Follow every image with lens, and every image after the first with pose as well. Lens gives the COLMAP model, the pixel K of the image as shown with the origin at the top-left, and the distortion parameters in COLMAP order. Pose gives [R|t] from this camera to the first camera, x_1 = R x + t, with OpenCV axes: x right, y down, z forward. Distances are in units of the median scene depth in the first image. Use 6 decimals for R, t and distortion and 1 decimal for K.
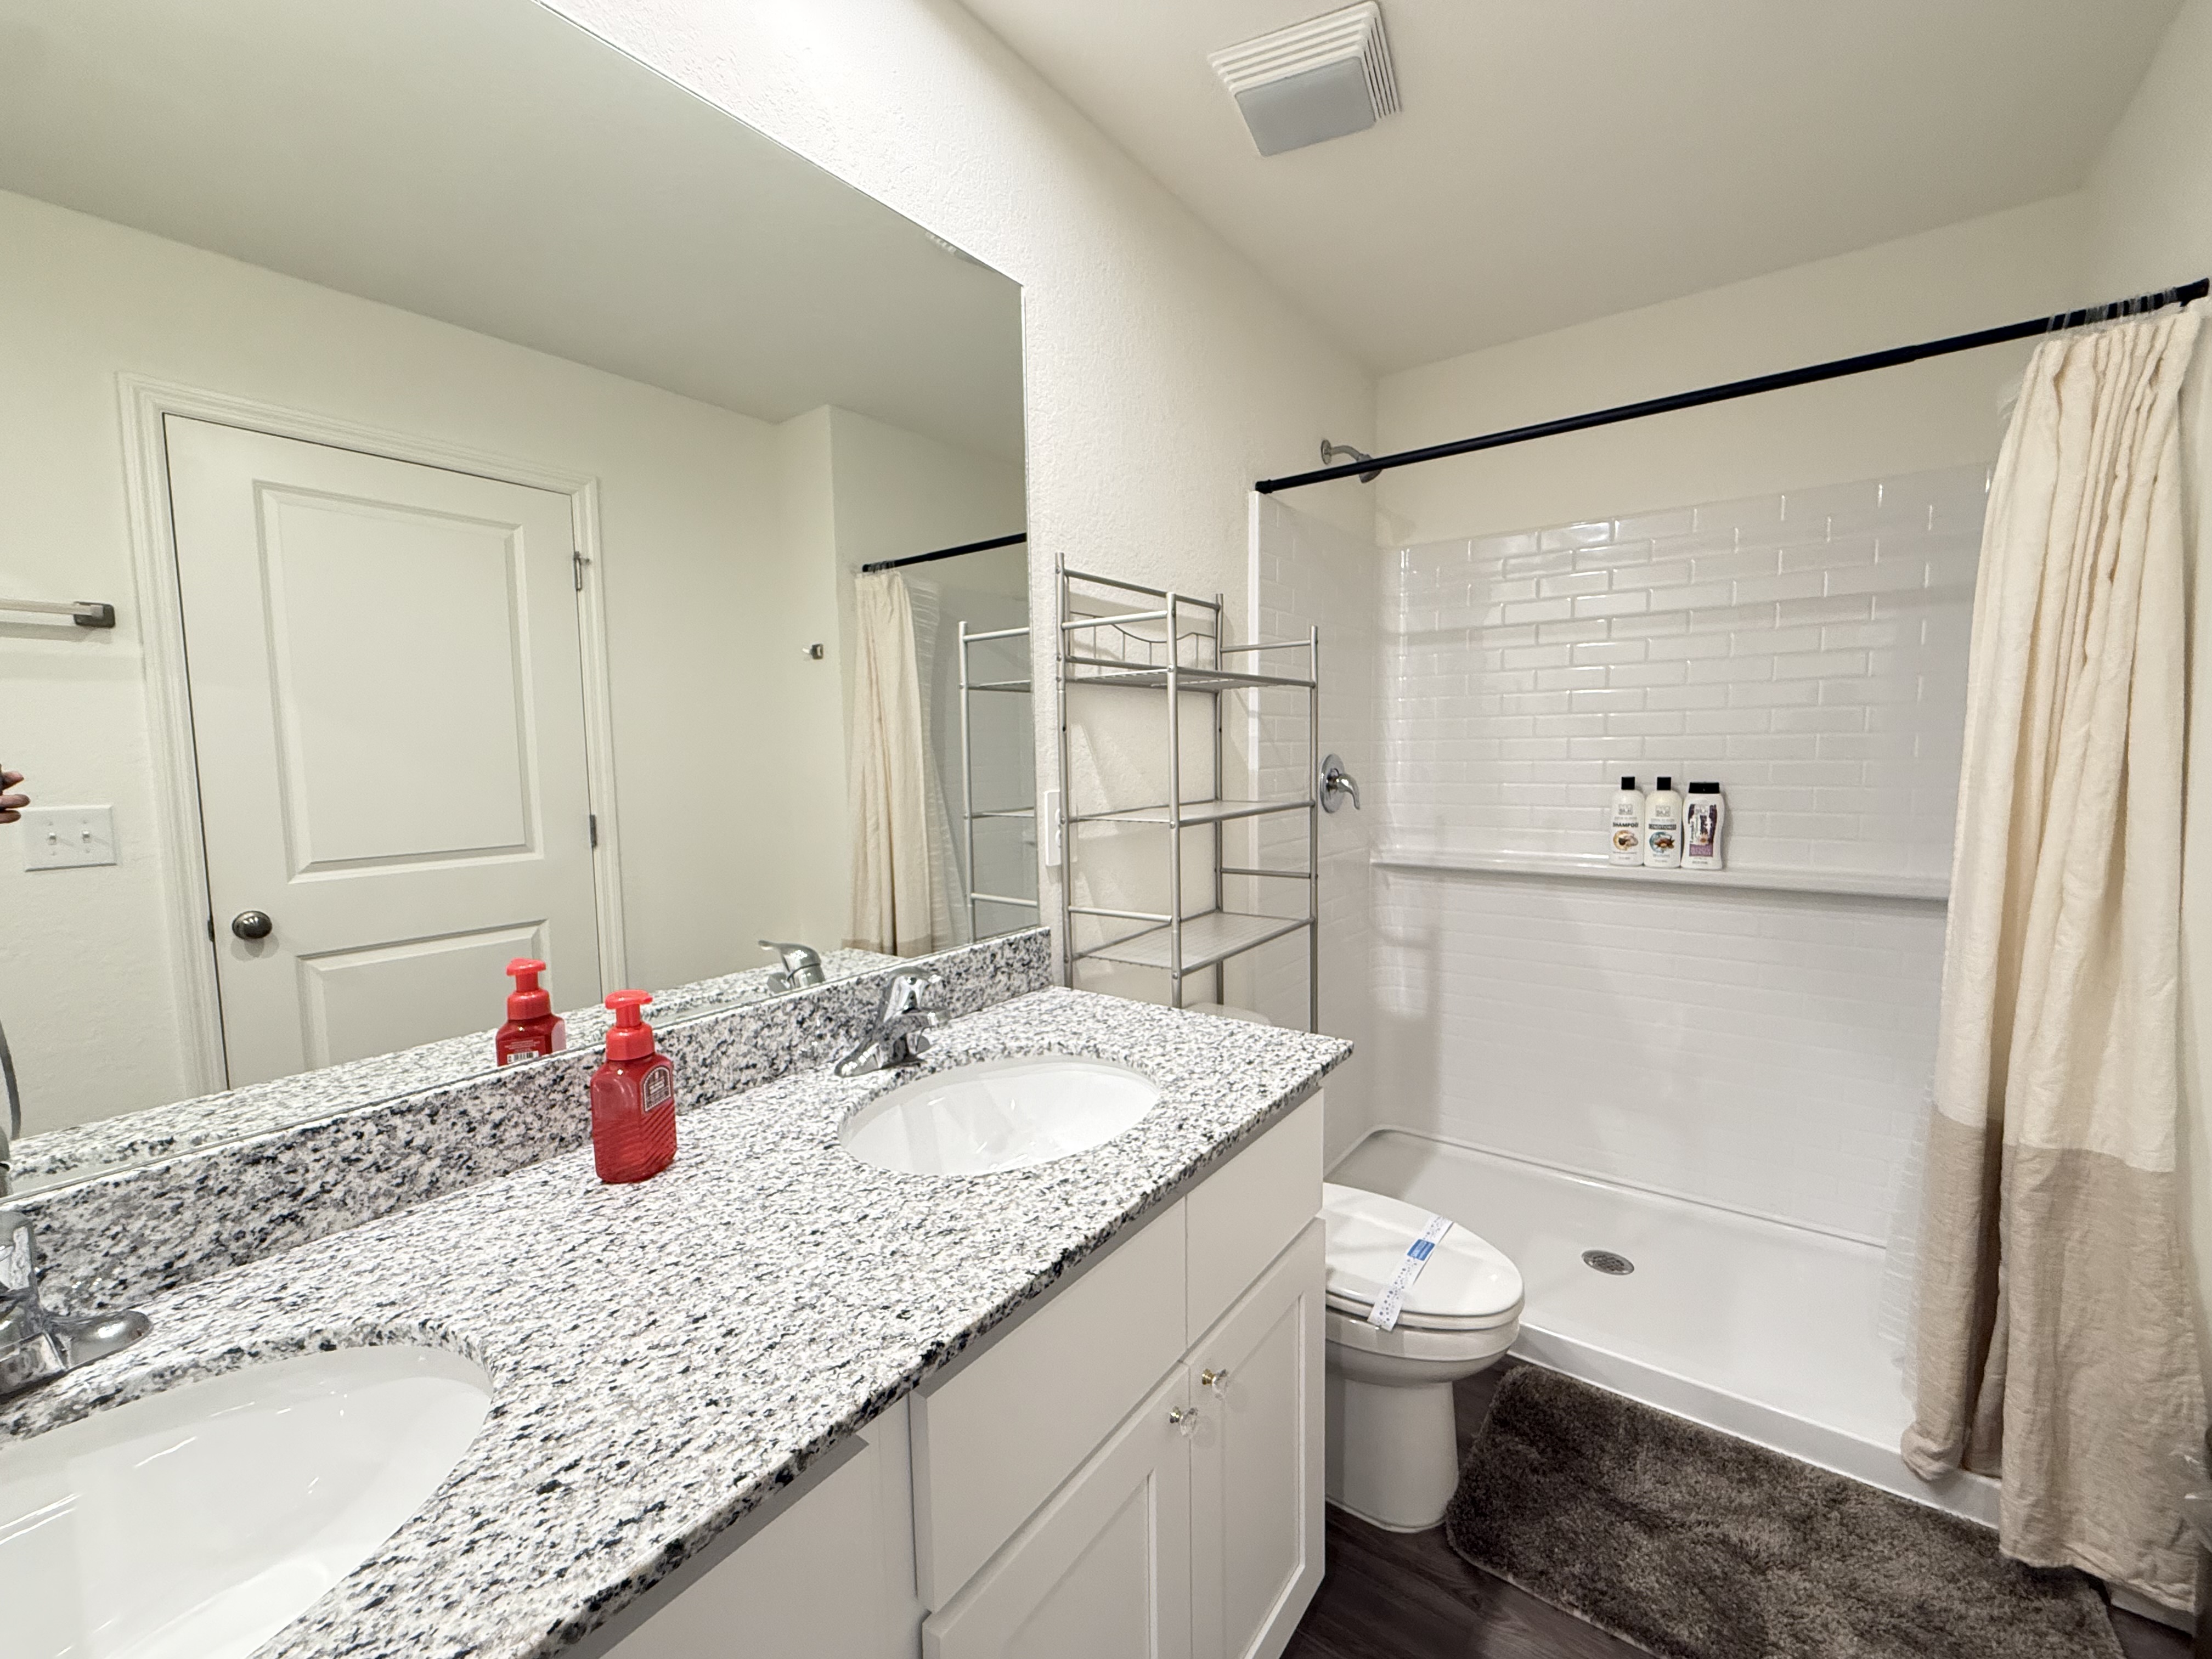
lens RADIAL K [[885.2, 0, 1102.7], [0, 885.2, 824.8], [0, 0, 1]] dist [-0.002247, 0.000070]
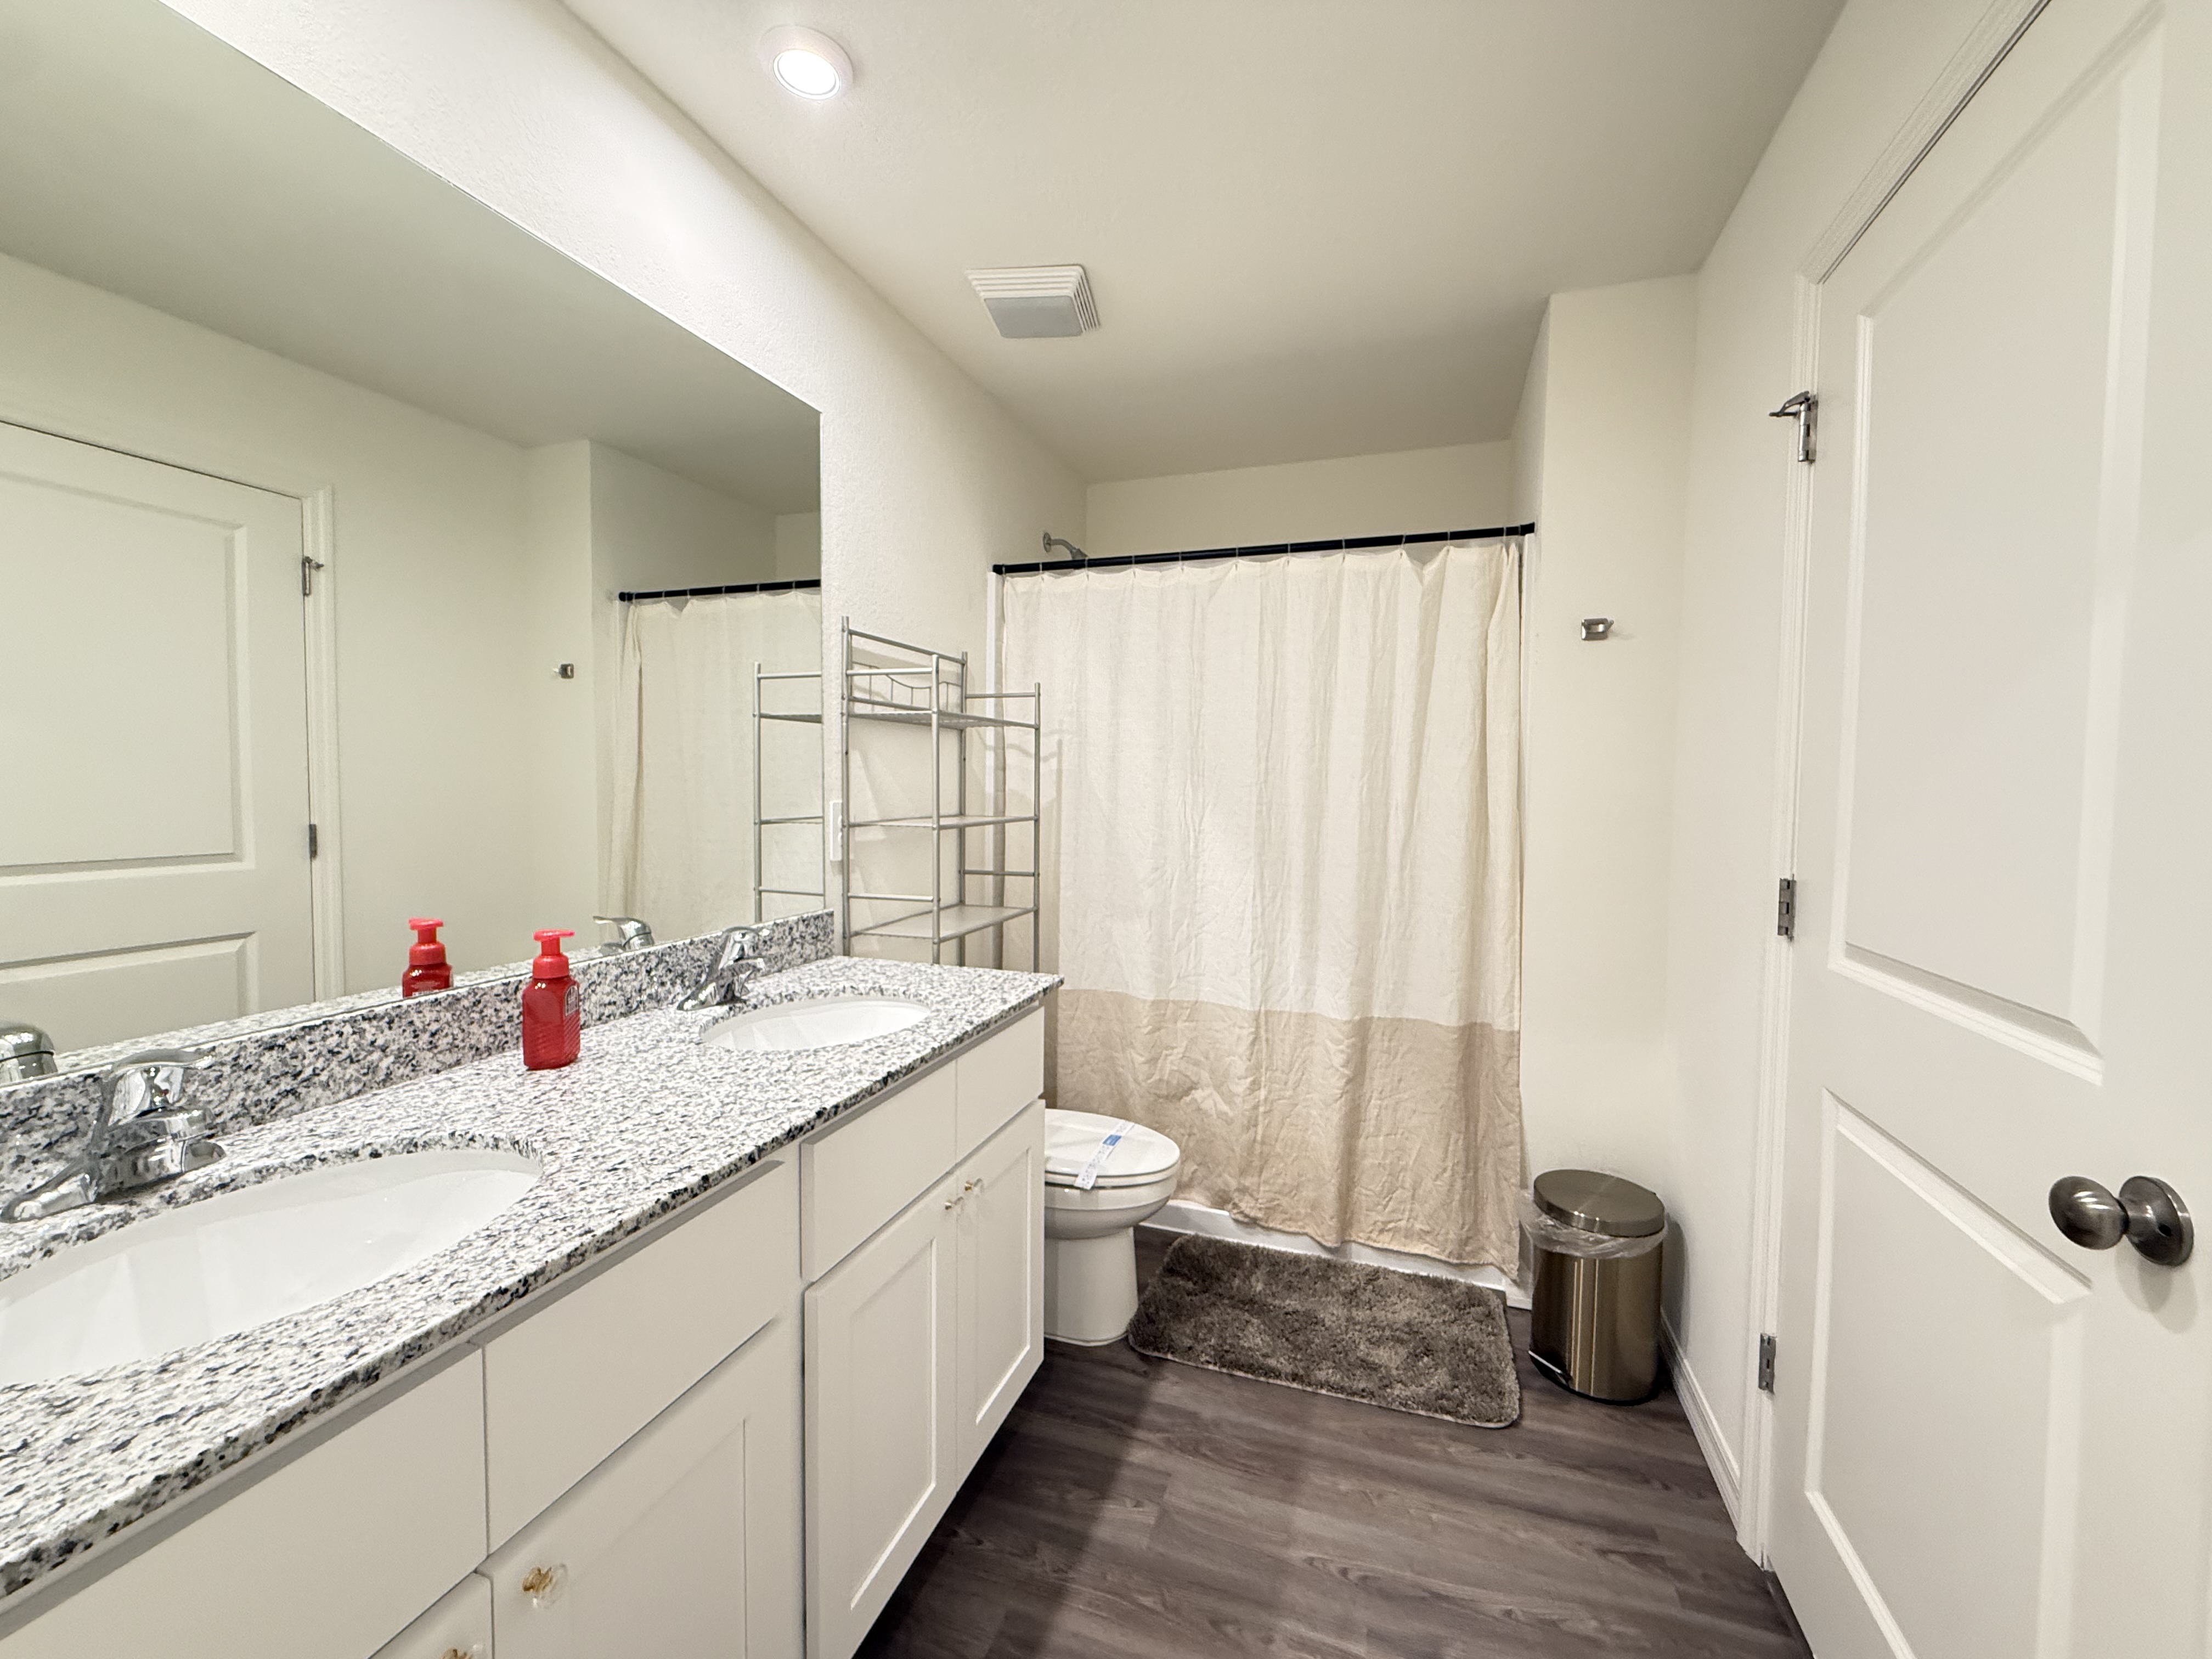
lens RADIAL K [[885.2, 0, 1102.7], [0, 885.2, 824.8], [0, 0, 1]] dist [-0.002247, 0.000070]
pose [[0.951756, 0.013732, 0.306549, -0.112007], [-0.001671, 0.999215, -0.039574, 0.060910], [-0.306852, 0.037152, 0.951032, -0.437413]]
